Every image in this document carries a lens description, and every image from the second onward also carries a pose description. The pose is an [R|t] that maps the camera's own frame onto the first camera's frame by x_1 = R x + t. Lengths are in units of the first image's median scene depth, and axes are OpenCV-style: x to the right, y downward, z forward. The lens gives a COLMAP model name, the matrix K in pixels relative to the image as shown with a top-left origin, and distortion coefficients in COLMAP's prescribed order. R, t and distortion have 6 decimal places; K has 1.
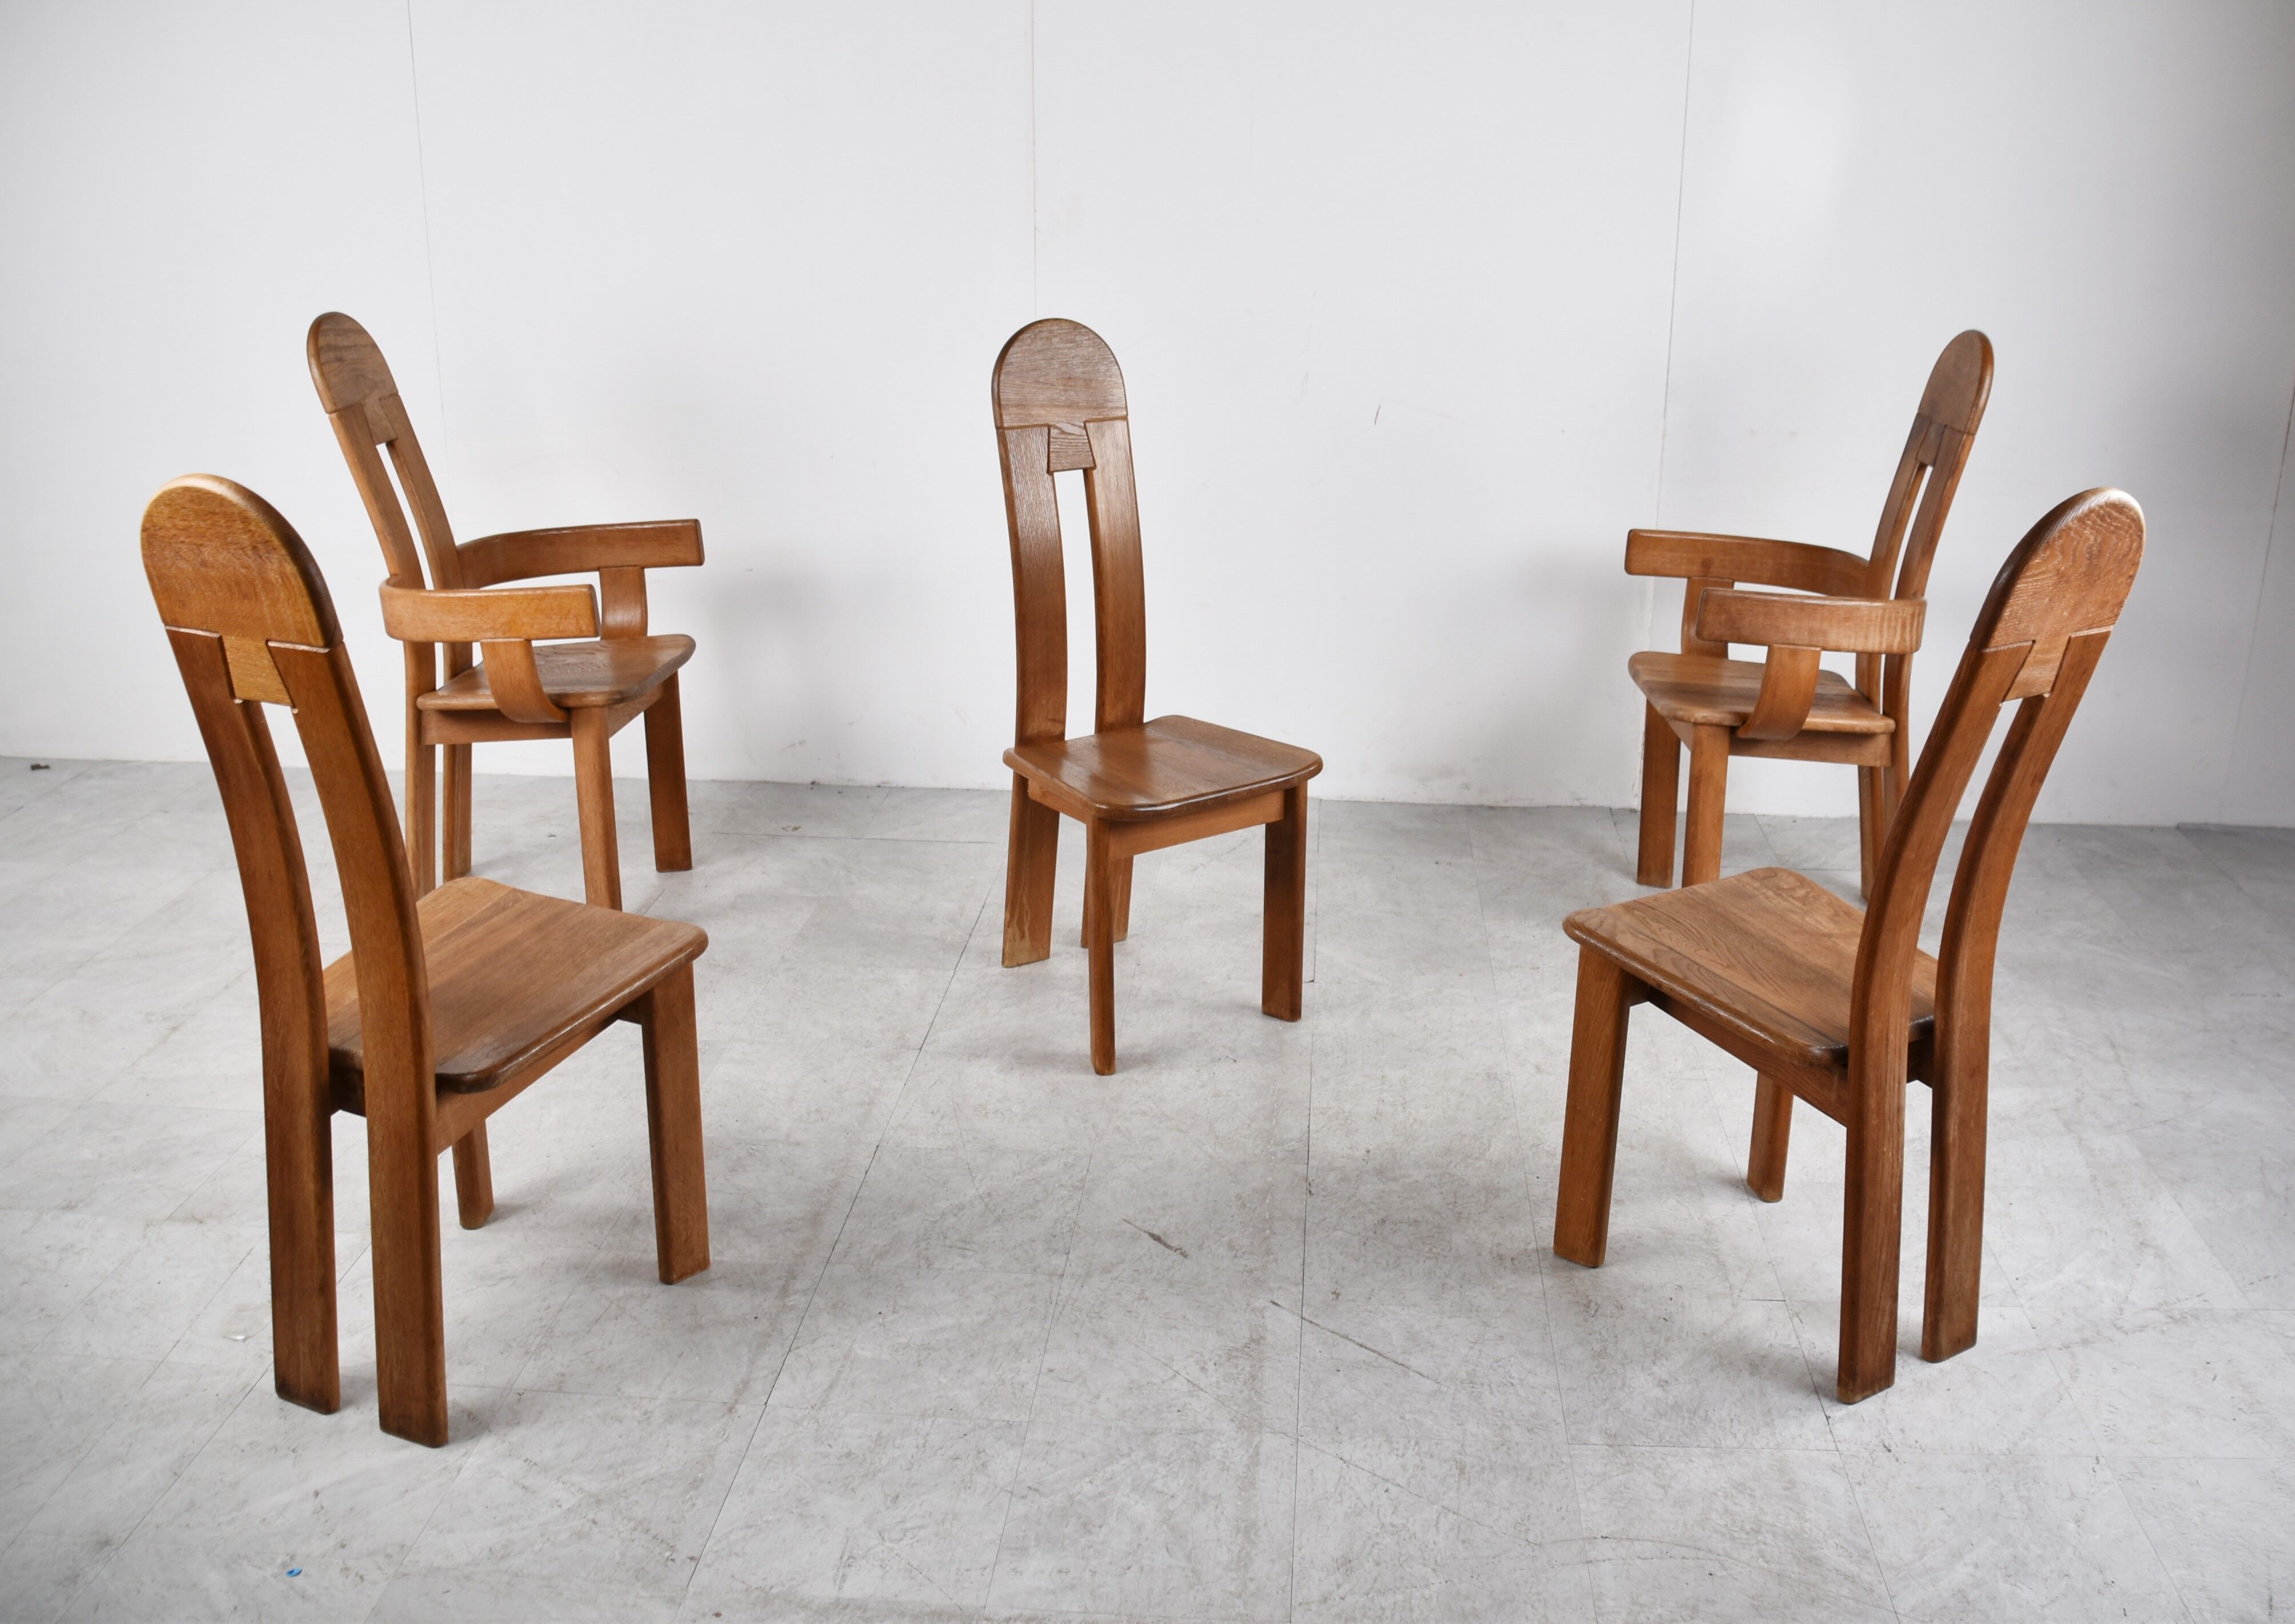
lens RADIAL K [[2110.7, 0, 1238.0], [0, 2110.7, 780.9], [0, 0, 1]] dist [-0.119359, -0.024152]
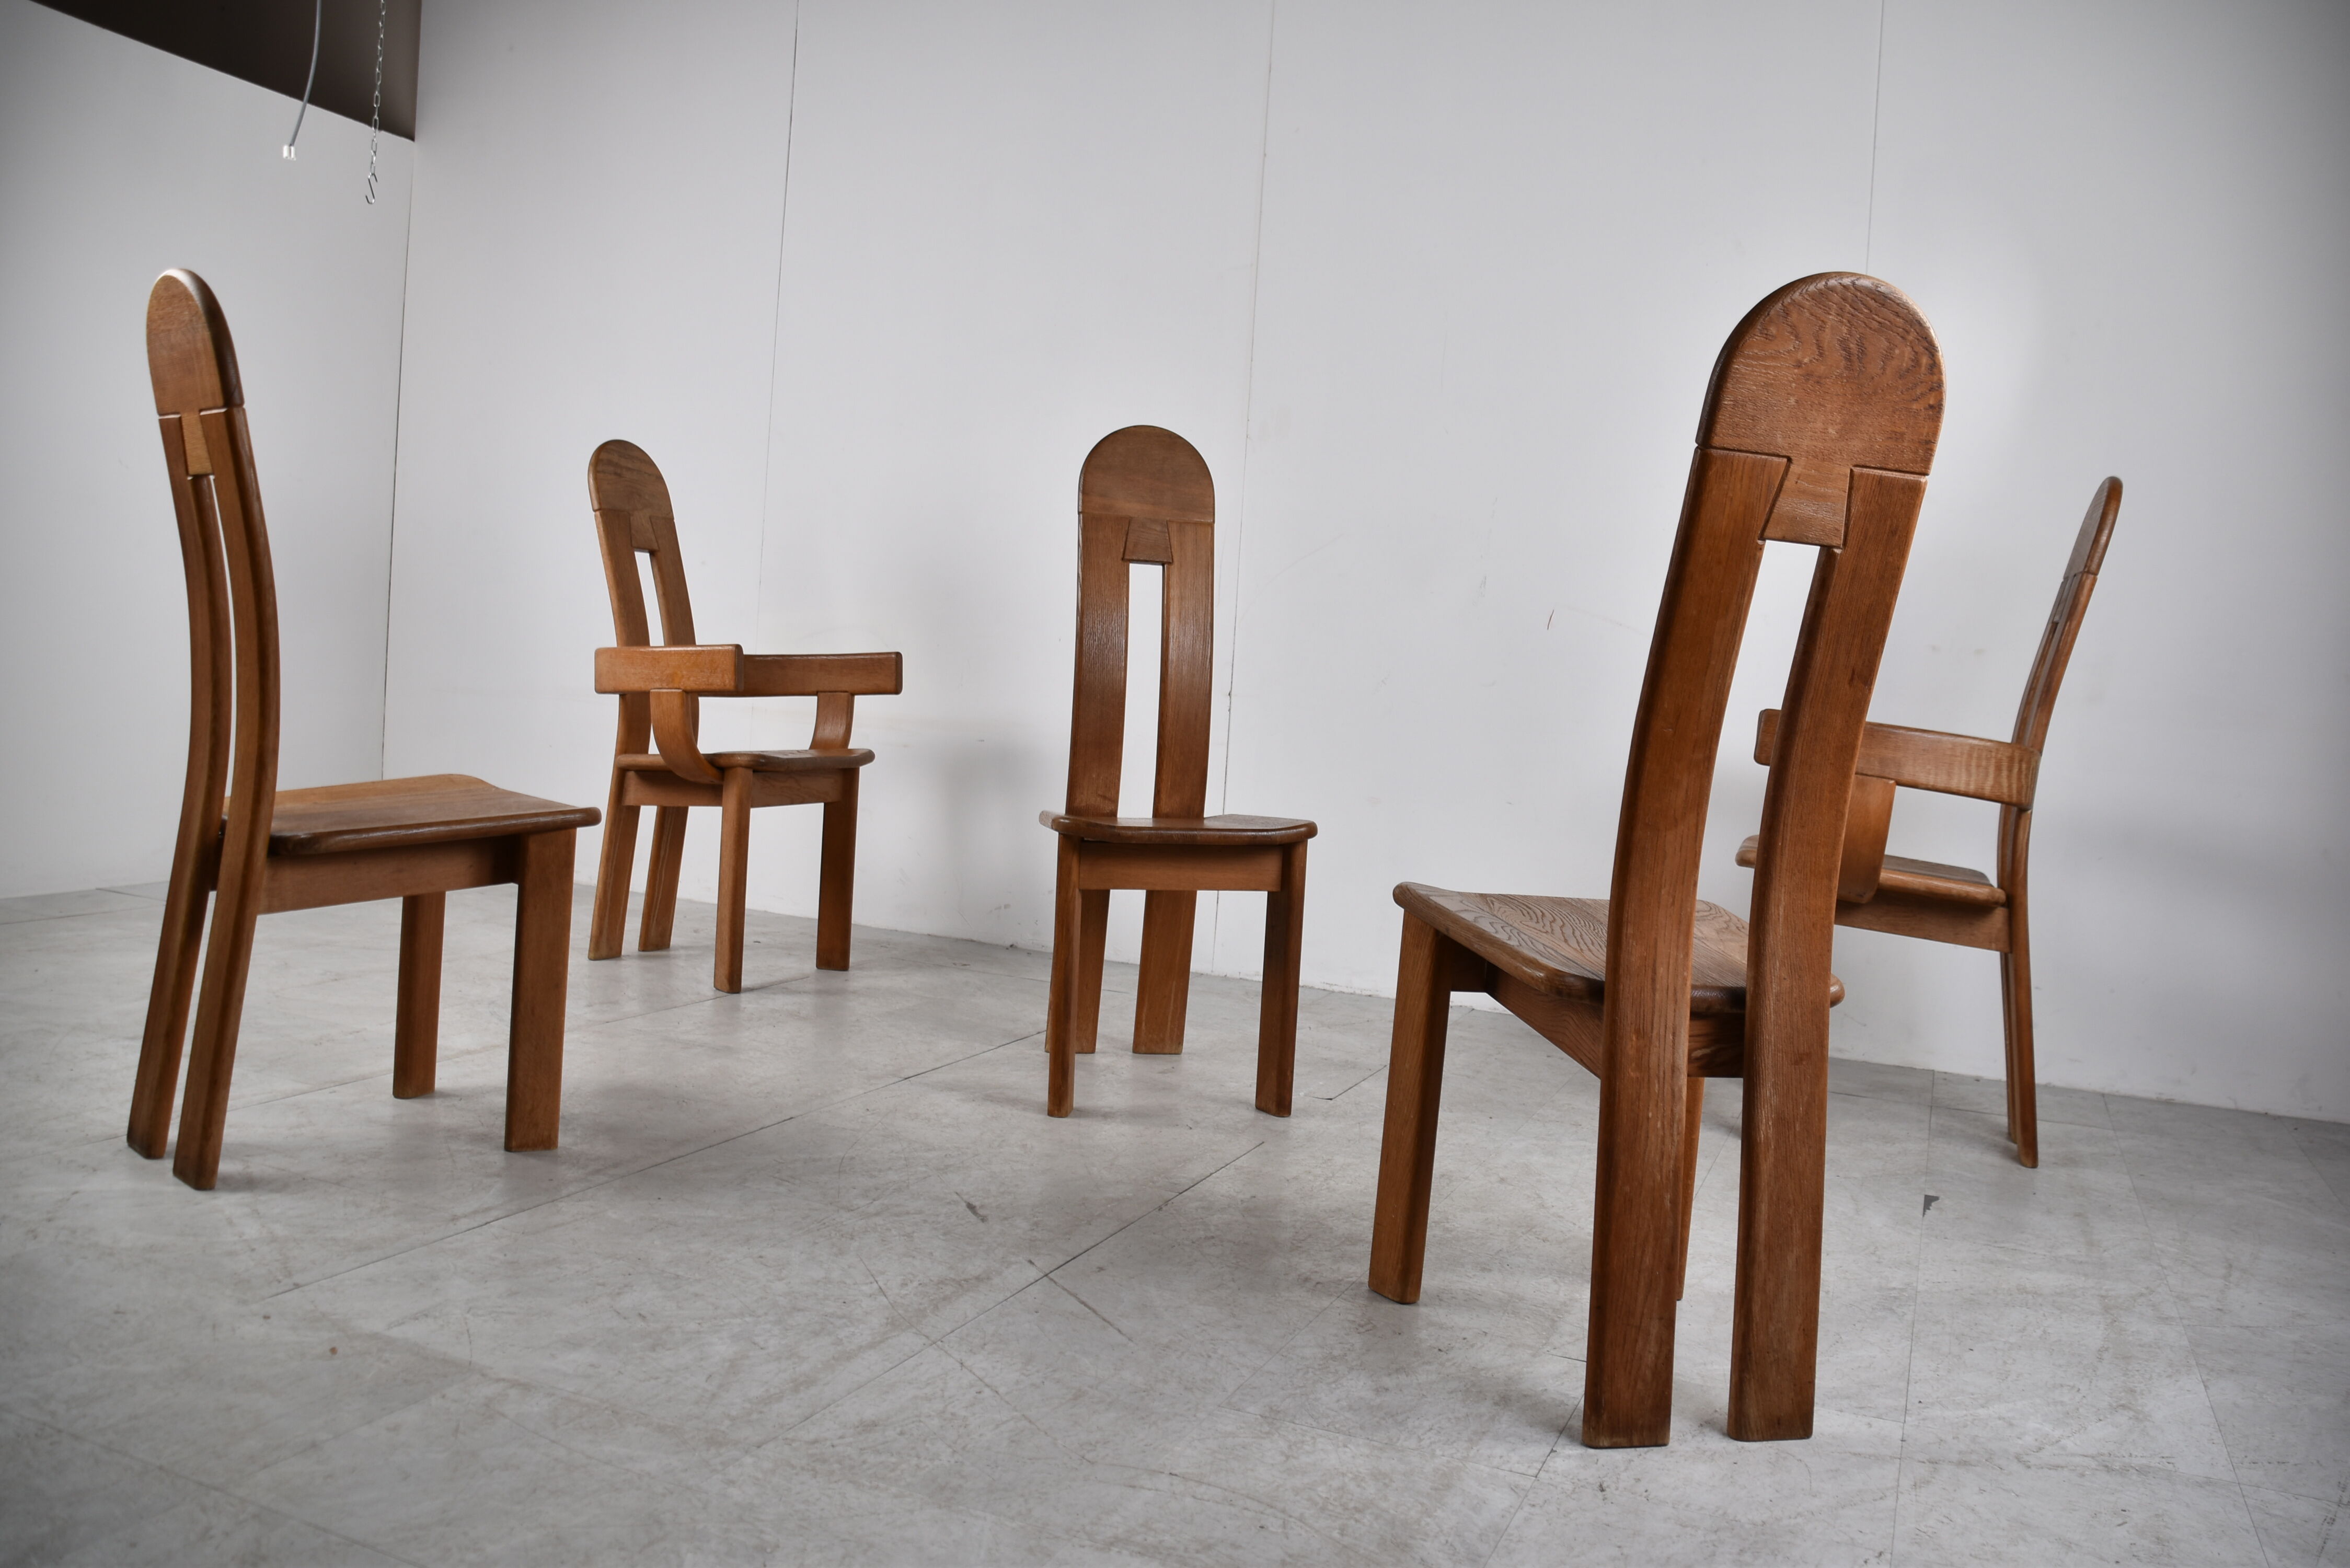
lens RADIAL K [[1911.5, 0, 1166.1], [0, 1911.5, 767.0], [0, 0, 1]] dist [-0.125082, 0.029917]
pose [[0.931922, 0.067592, -0.356305, 0.328465], [-0.163966, 0.954857, -0.247717, 0.220988], [0.323476, 0.289275, 0.900935, 0.193396]]
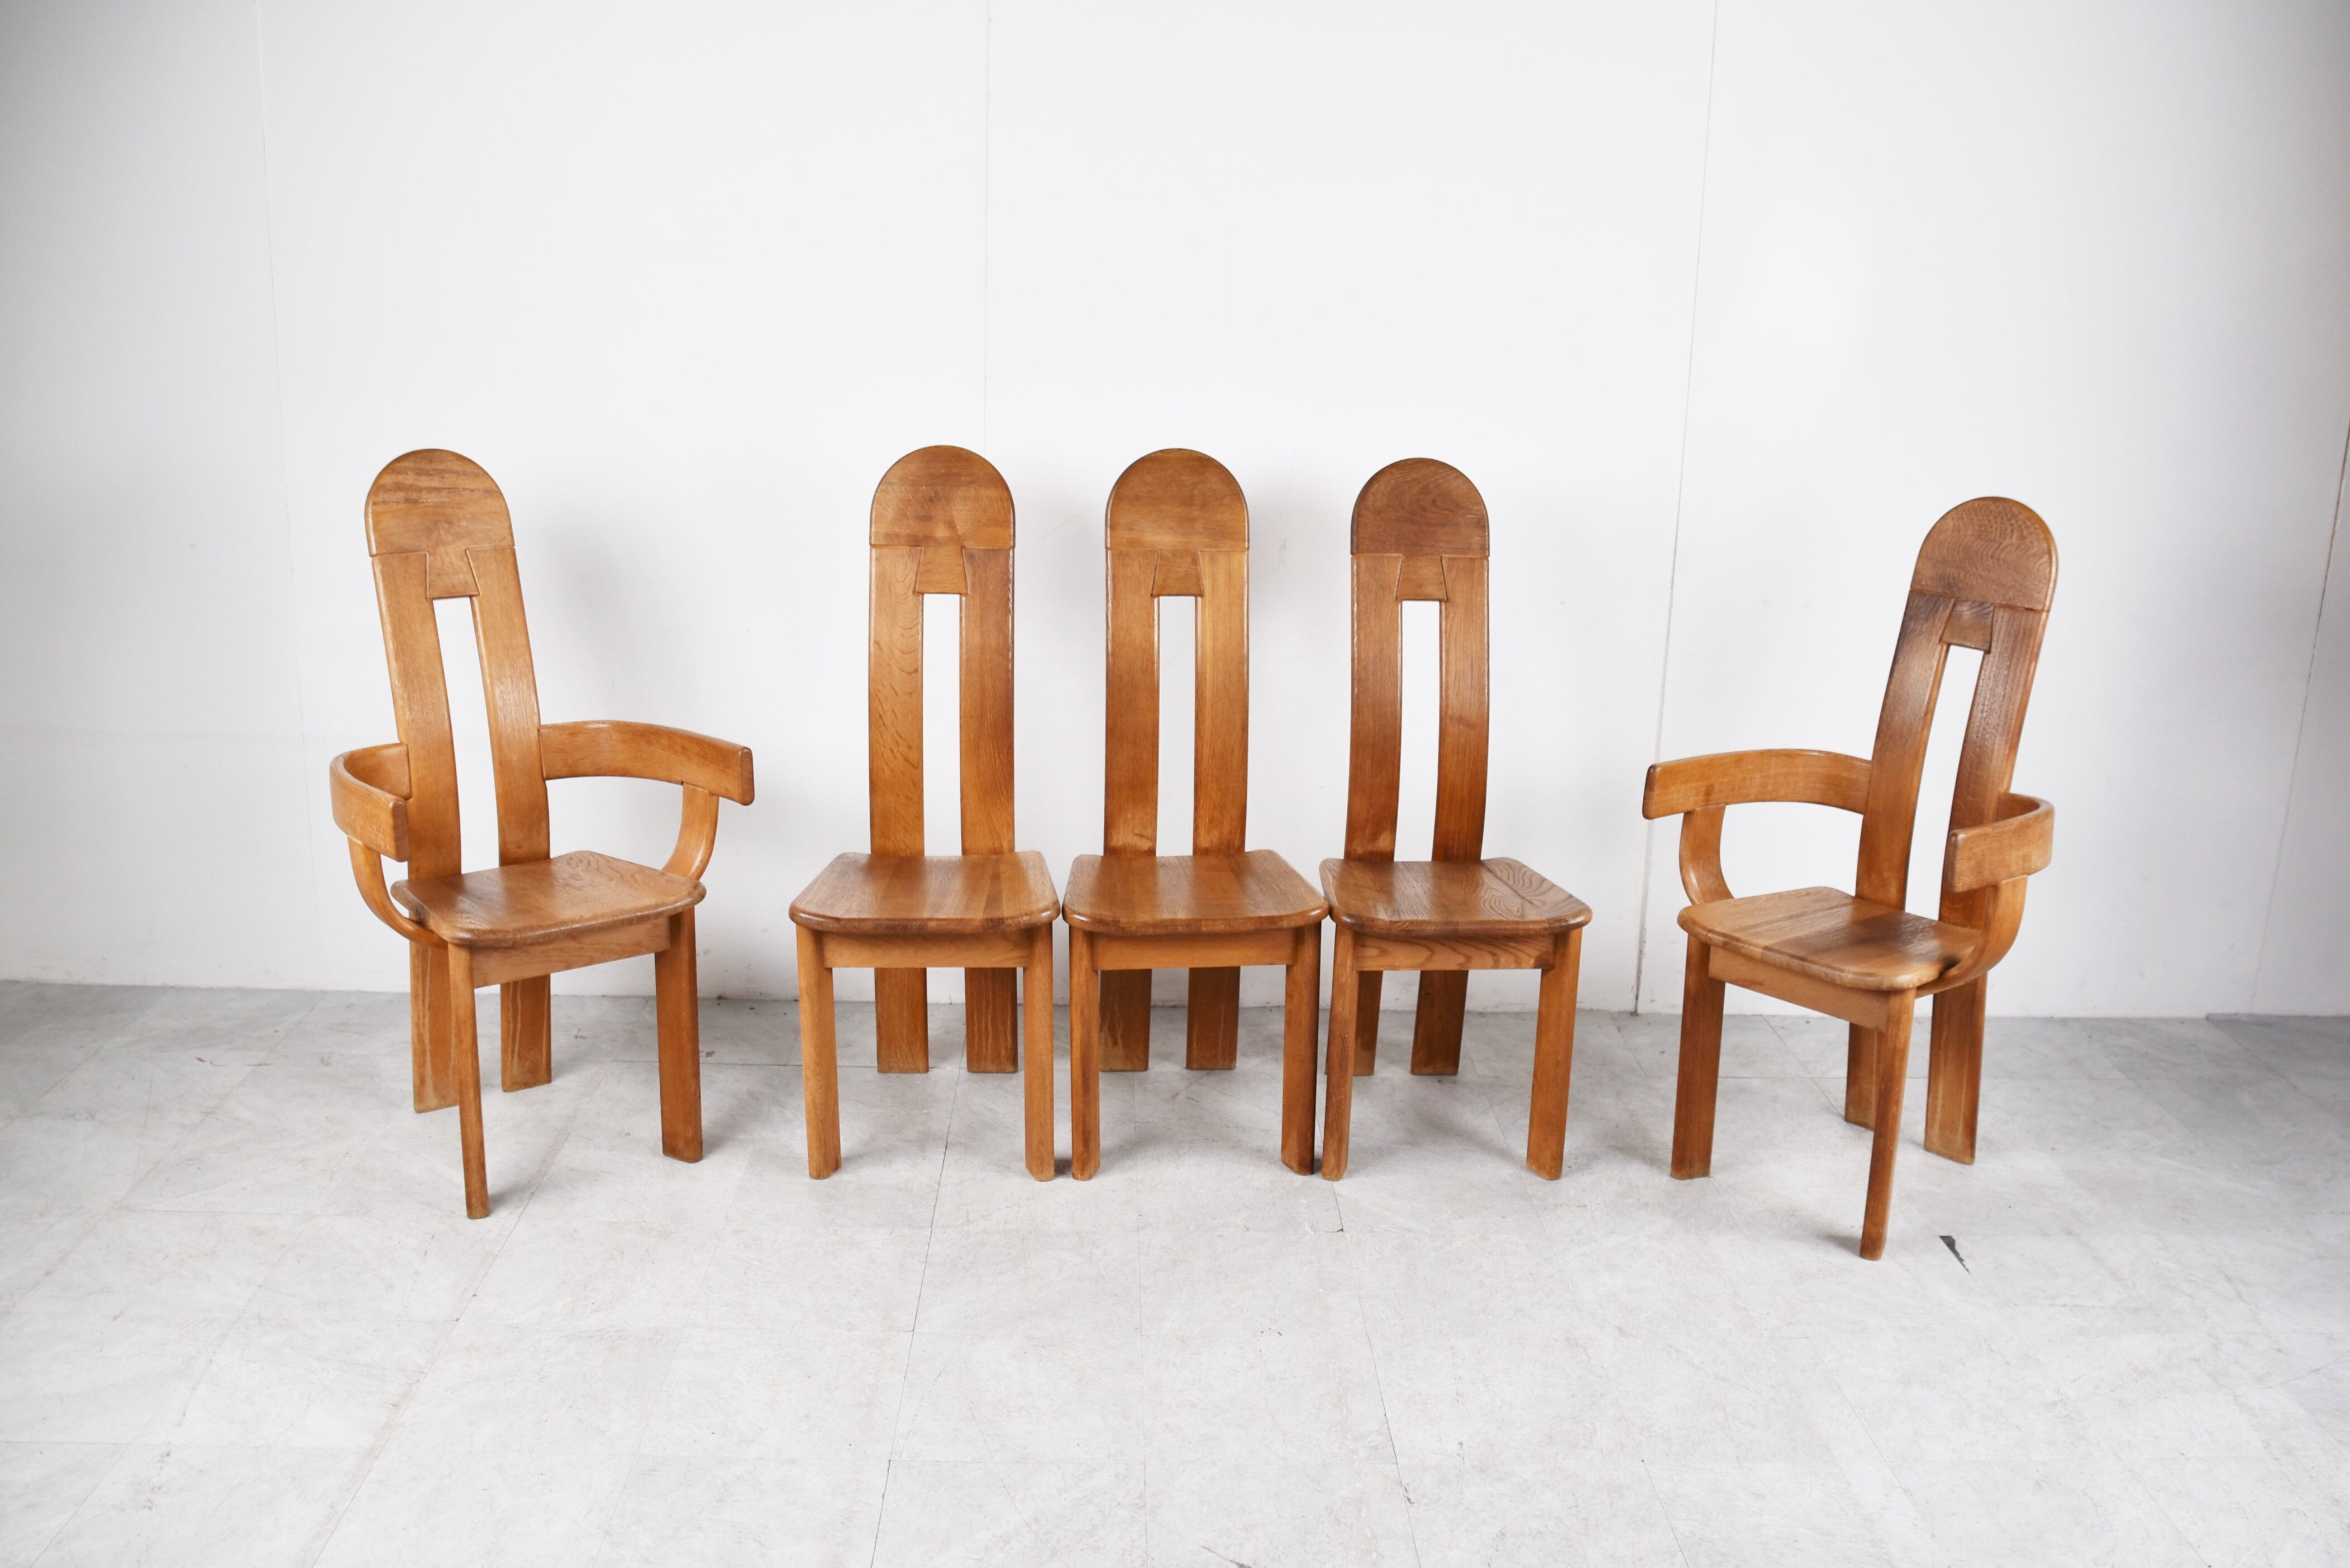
lens RADIAL K [[2164.0, 0, 1204.5], [0, 2164.0, 764.7], [0, 0, 1]] dist [-0.105487, 0.062888]
pose [[0.995349, -0.006369, 0.096122, -0.133289], [0.013665, 0.997057, -0.075435, -0.039701], [-0.095359, 0.076397, 0.992507, 0.121154]]
